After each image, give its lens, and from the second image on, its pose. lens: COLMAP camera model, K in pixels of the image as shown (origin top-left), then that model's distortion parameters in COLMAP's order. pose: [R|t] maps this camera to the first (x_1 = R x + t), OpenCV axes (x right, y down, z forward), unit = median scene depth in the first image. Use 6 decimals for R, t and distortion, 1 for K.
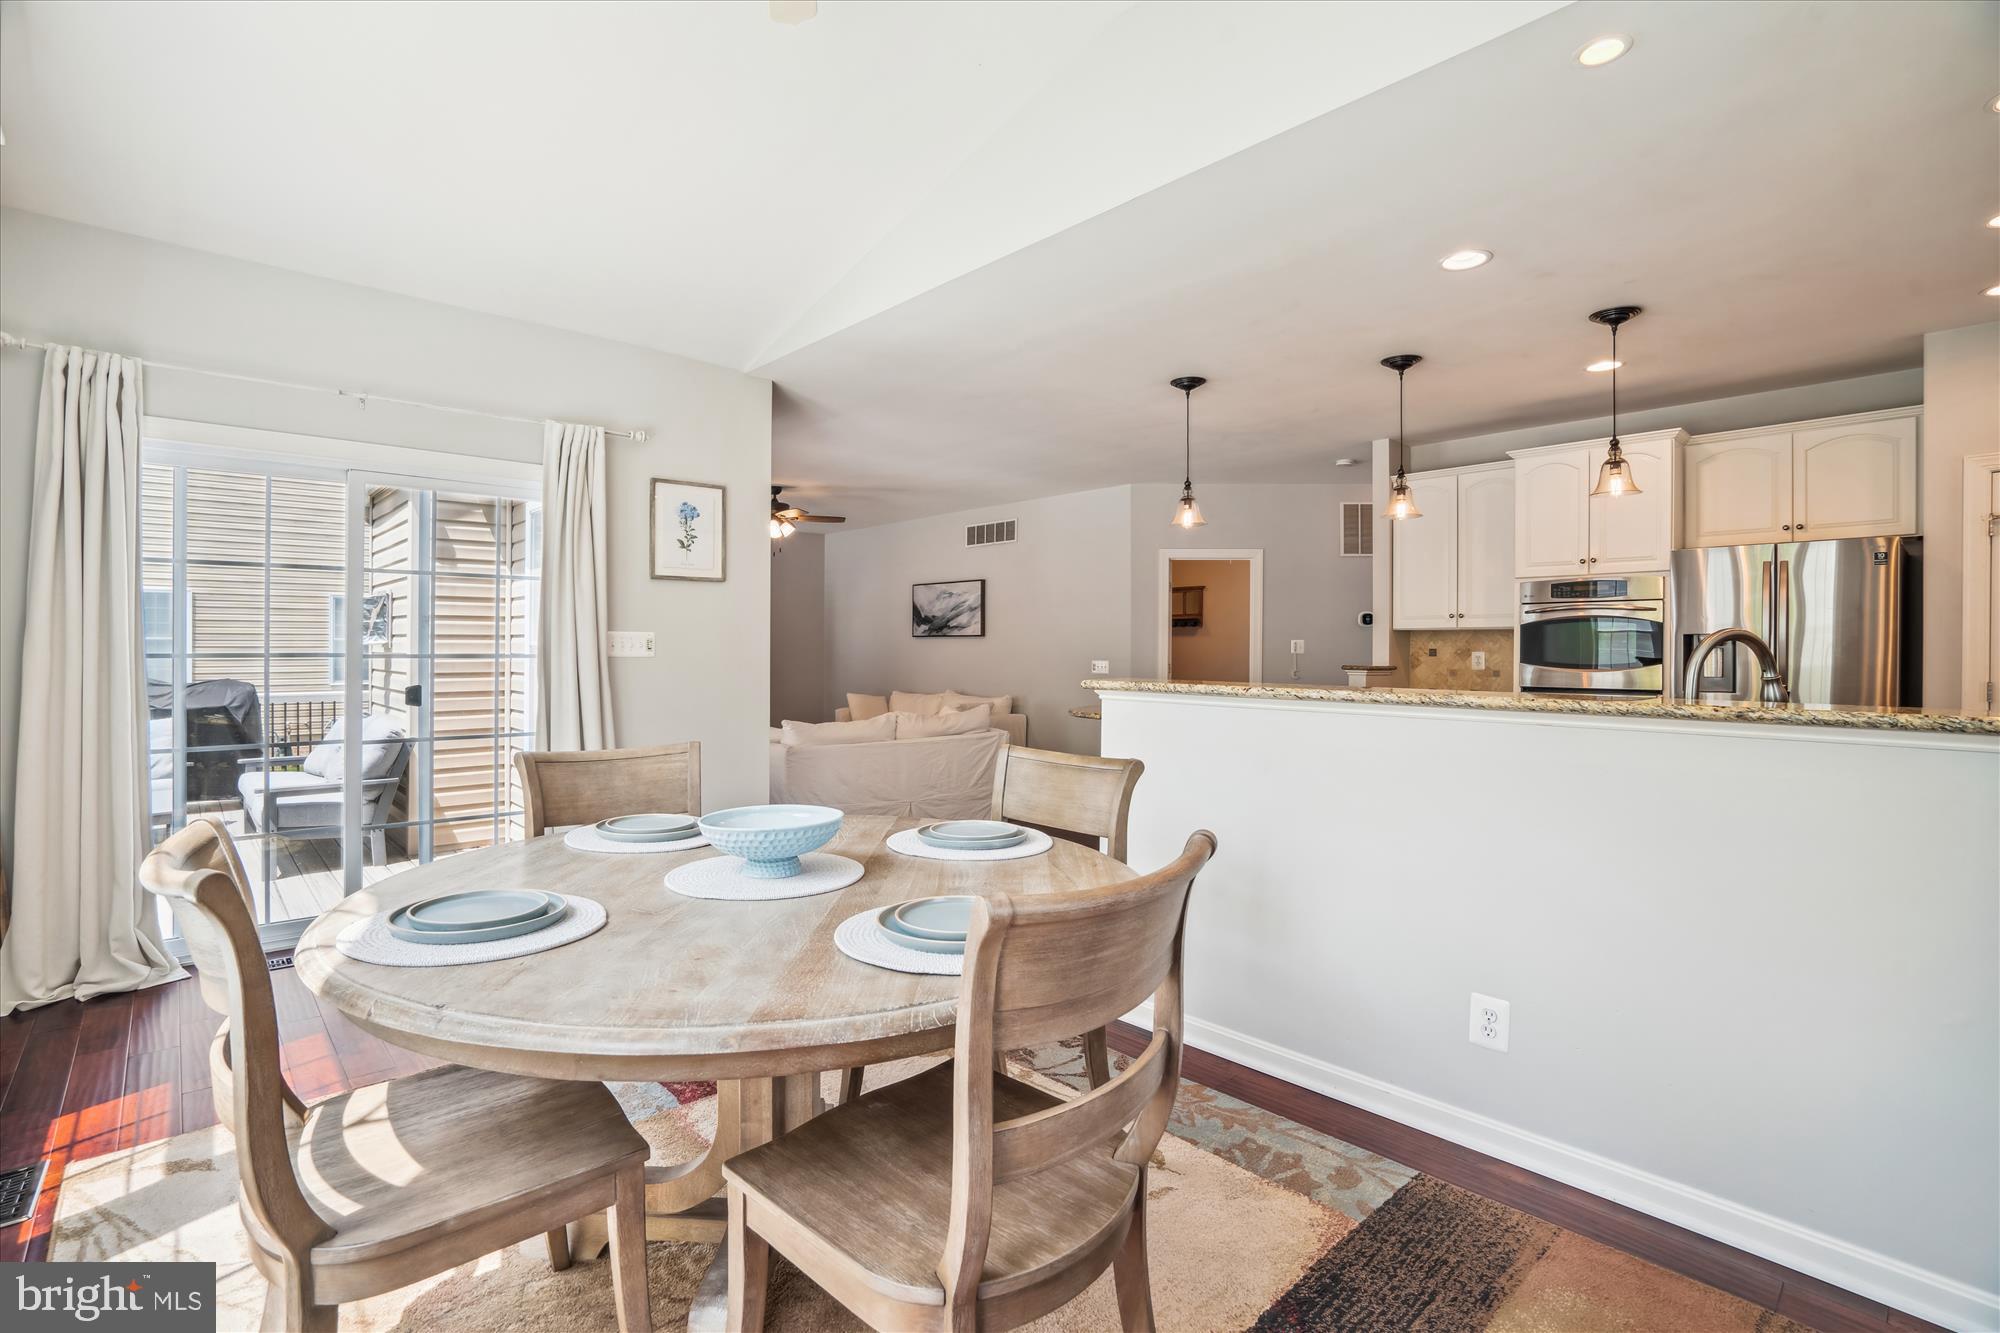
lens RADIAL K [[924.8, 0, 1000.2], [0, 924.8, 652.7], [0, 0, 1]] dist [-0.033801, 0.006866]
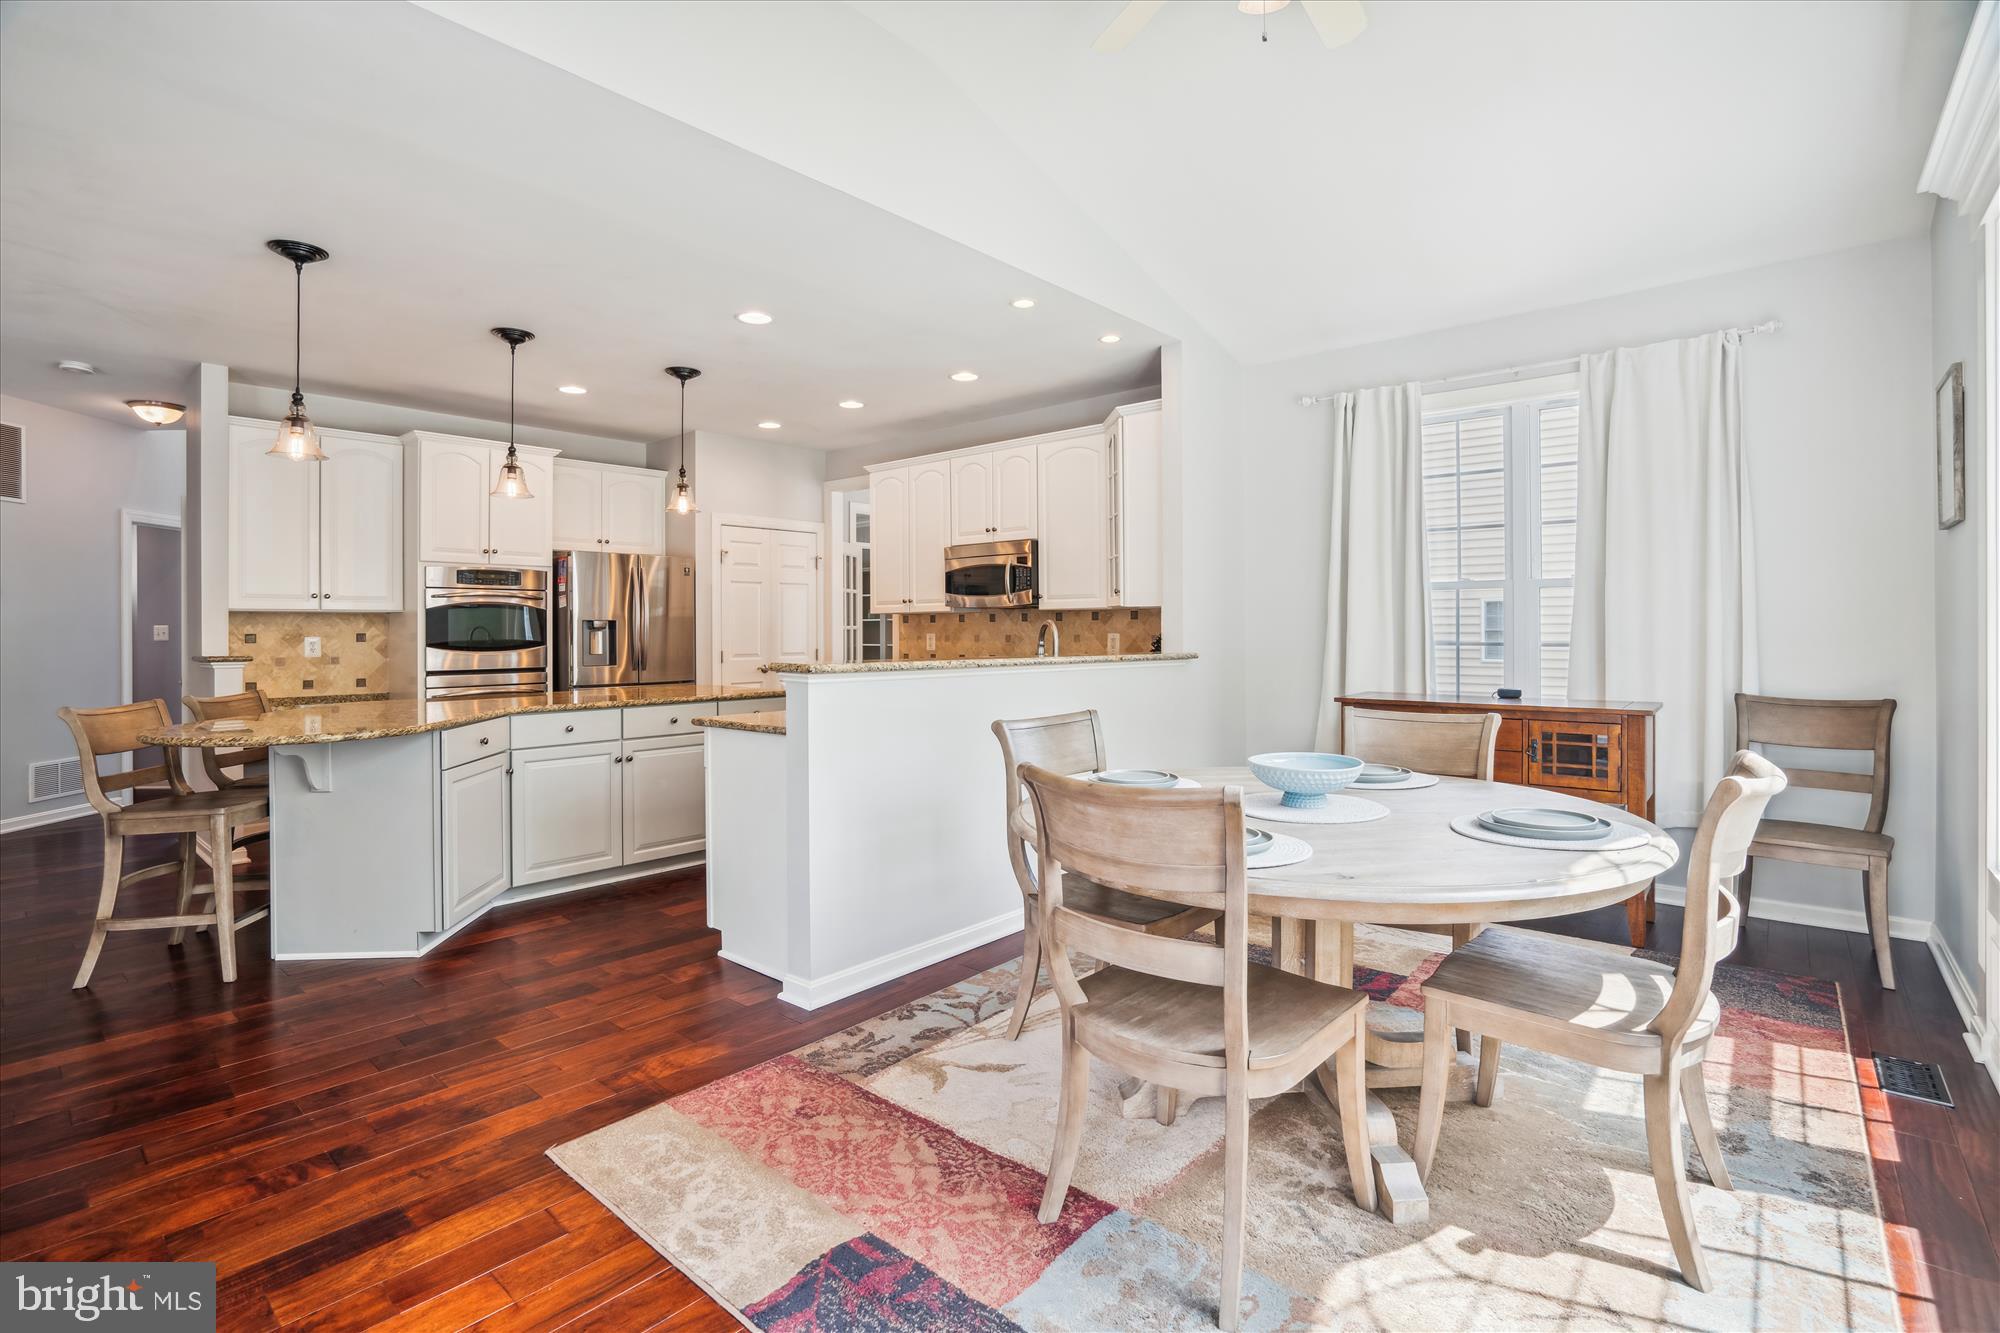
lens RADIAL K [[924.8, 0, 966.4], [0, 924.8, 637.6], [0, 0, 1]] dist [-0.033801, 0.006866]
pose [[-0.087846, -0.010256, 0.996081, -0.591482], [0.009018, 0.999898, 0.011091, -0.006115], [-0.996093, 0.009957, -0.087745, 0.630866]]
